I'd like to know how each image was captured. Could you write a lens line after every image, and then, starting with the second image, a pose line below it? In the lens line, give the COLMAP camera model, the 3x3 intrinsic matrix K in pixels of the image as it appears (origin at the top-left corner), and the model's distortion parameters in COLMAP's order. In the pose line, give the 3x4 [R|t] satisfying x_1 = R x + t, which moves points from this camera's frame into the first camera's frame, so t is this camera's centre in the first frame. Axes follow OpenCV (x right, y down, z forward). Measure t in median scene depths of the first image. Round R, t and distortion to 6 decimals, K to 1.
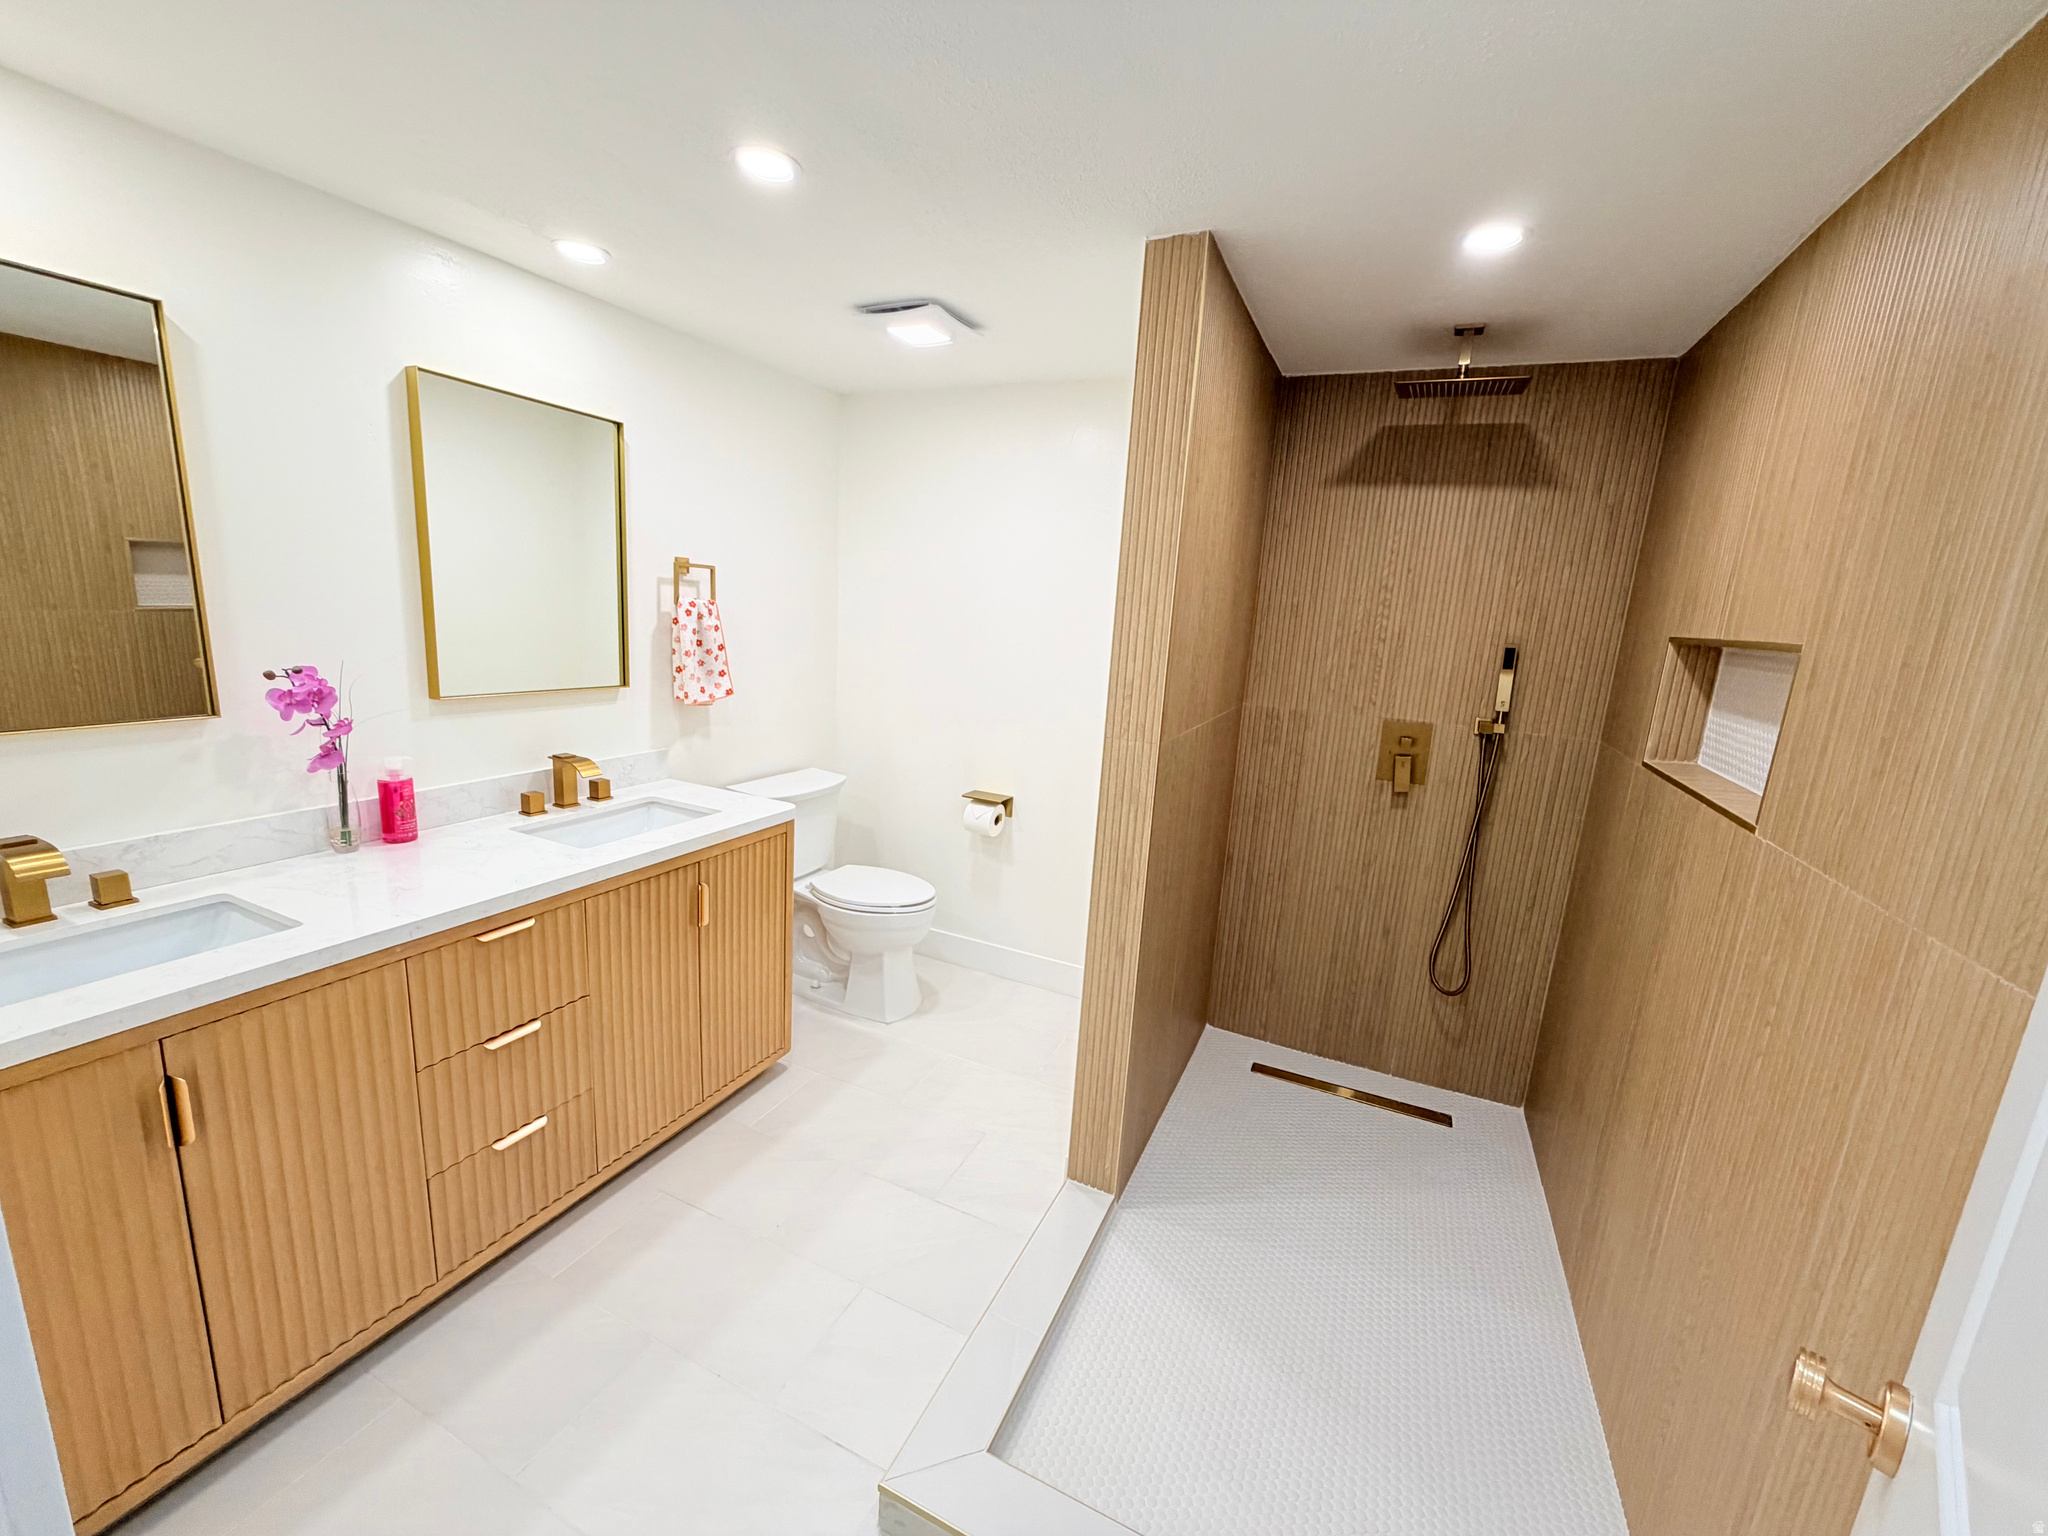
lens RADIAL K [[821.0, 0, 1015.5], [0, 821.0, 762.4], [0, 0, 1]] dist [0.008061, -0.000892]
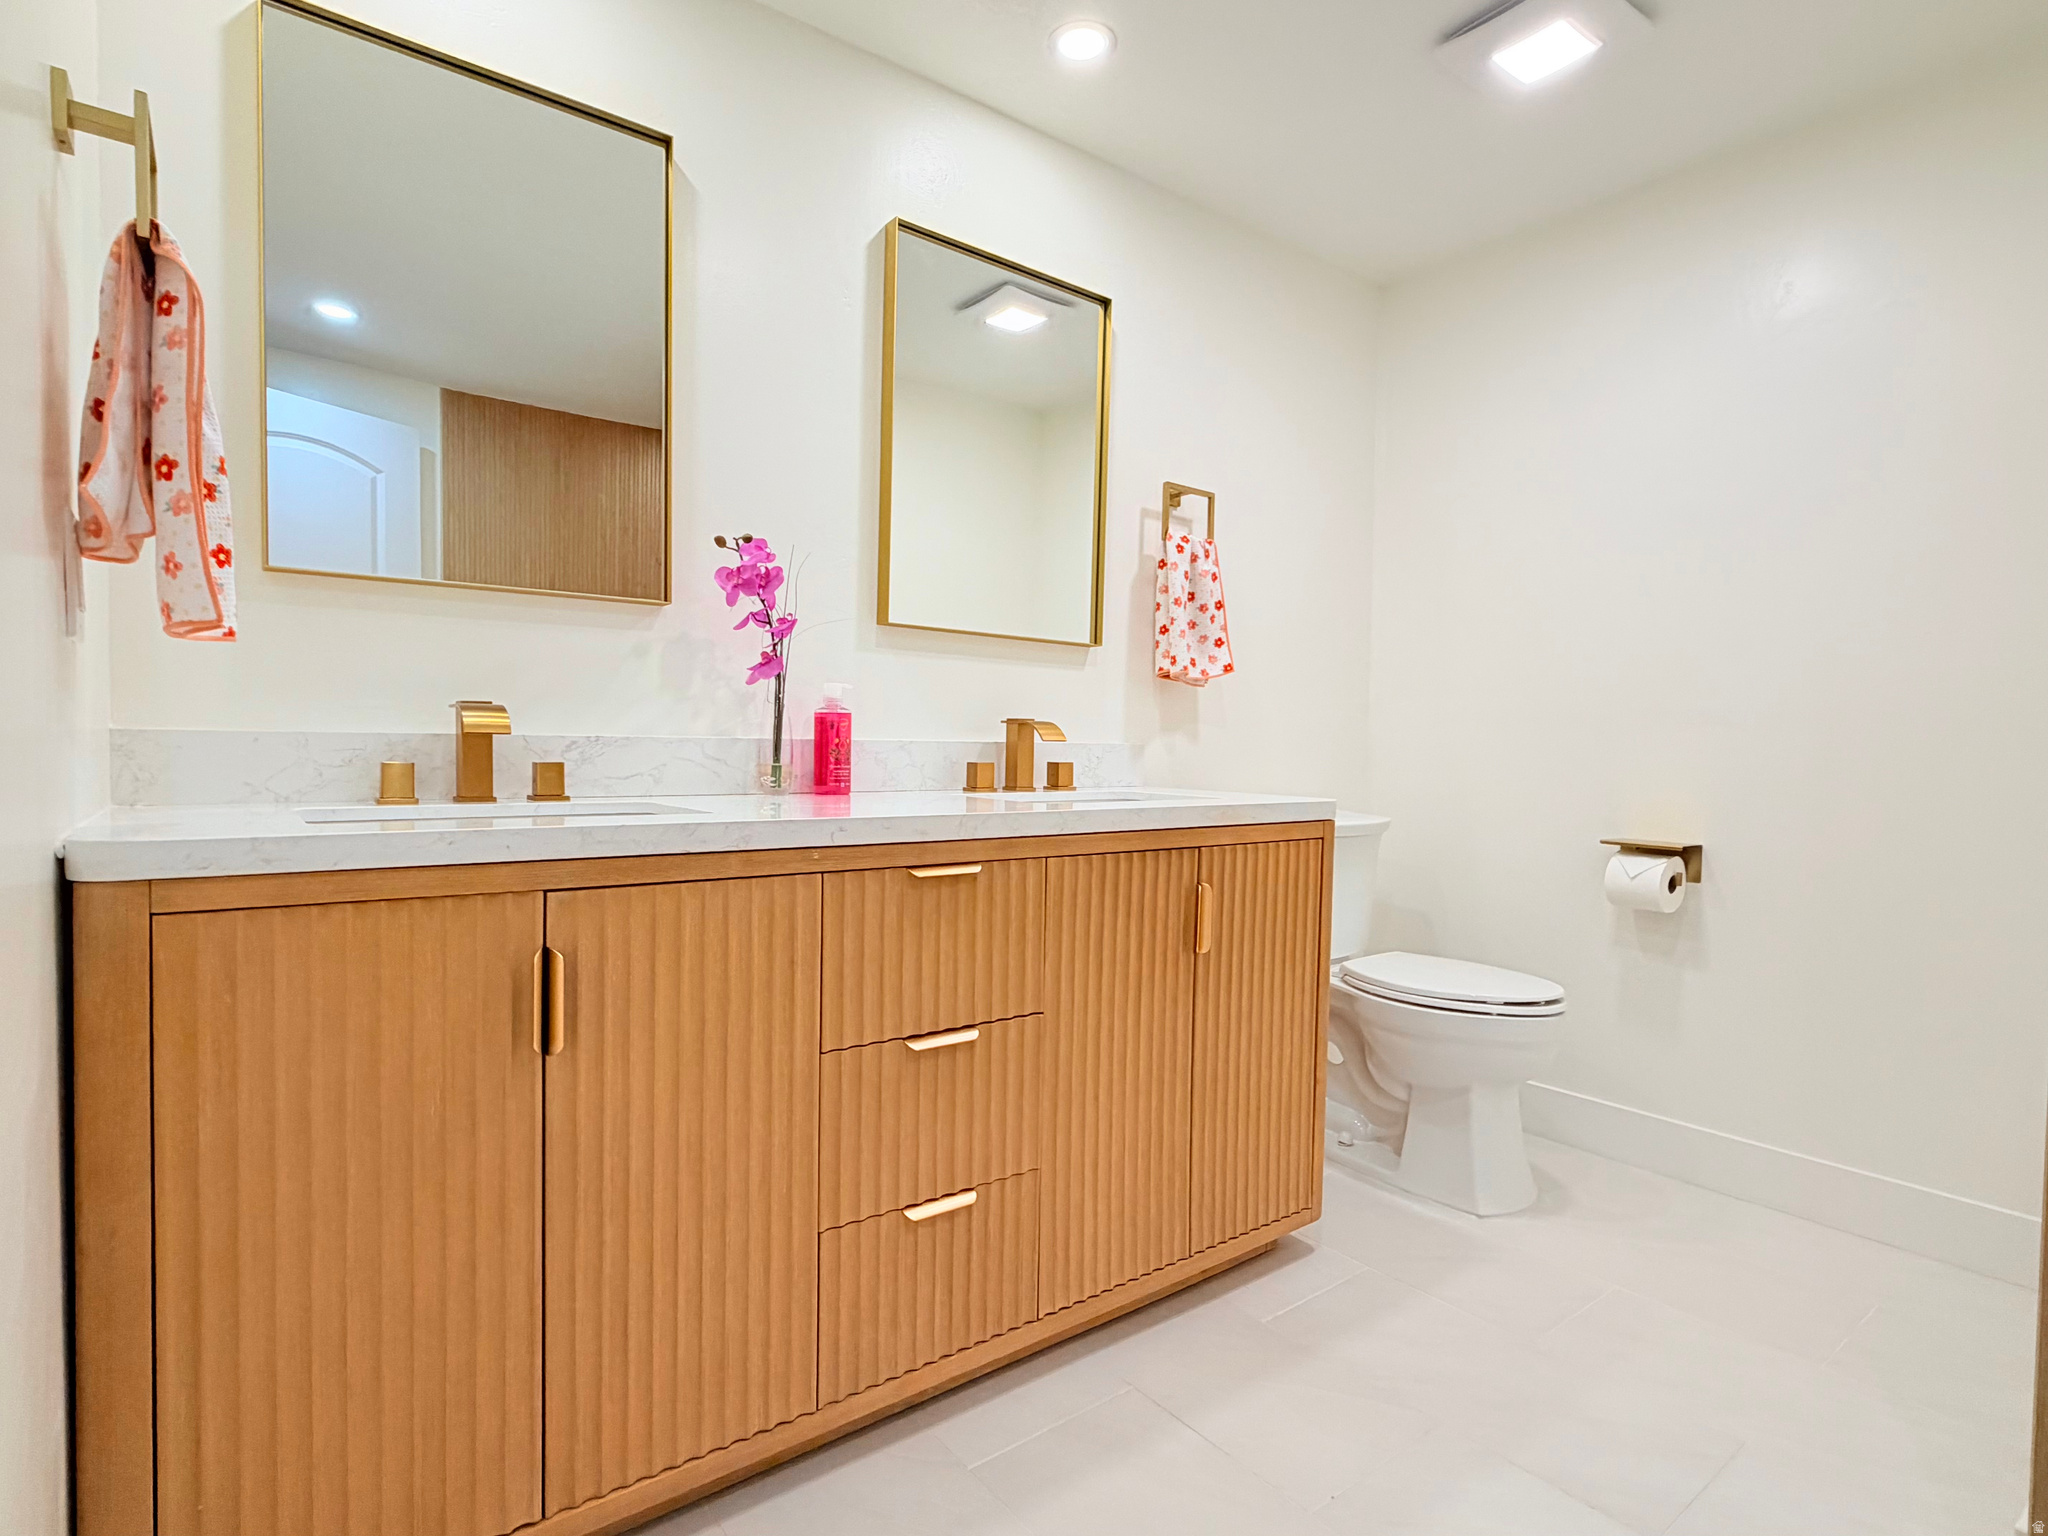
lens RADIAL K [[1039.2, 0, 1023.8], [0, 1039.2, 775.4], [0, 0, 1]] dist [0.014561, -0.002336]
pose [[0.891117, -0.032498, -0.452609, -0.143604], [-0.054998, 0.982344, -0.178815, 0.232584], [0.450429, 0.184238, 0.873596, 0.224945]]
